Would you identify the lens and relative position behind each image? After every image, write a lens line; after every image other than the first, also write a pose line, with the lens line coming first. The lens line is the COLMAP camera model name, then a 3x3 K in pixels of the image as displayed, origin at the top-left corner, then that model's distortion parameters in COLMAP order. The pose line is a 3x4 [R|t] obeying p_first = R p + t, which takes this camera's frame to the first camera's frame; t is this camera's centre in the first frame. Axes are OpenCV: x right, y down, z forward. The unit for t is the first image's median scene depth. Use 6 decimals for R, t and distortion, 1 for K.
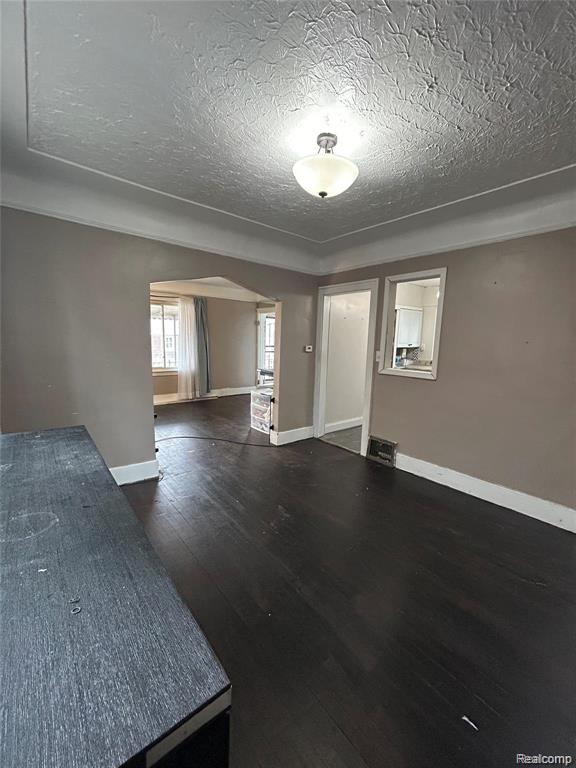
lens RADIAL K [[307.2, 0, 290.0], [0, 307.2, 384.7], [0, 0, 1]] dist [0.000632, 0.000005]
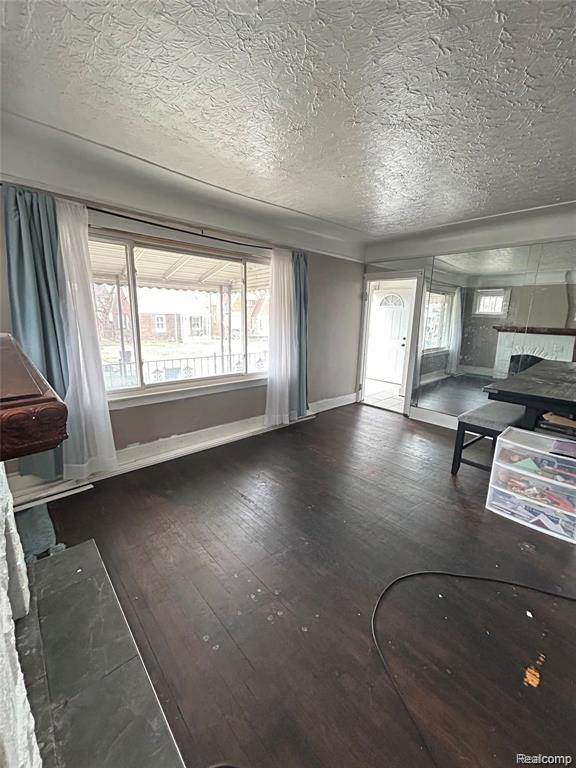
lens RADIAL K [[307.2, 0, 286.2], [0, 307.2, 382.7], [0, 0, 1]] dist [0.000632, 0.000005]
pose [[0.999117, -0.014125, 0.039558, -0.351610], [0.011648, 0.997998, 0.062160, -0.073229], [-0.040357, -0.061645, 0.997282, 0.413133]]
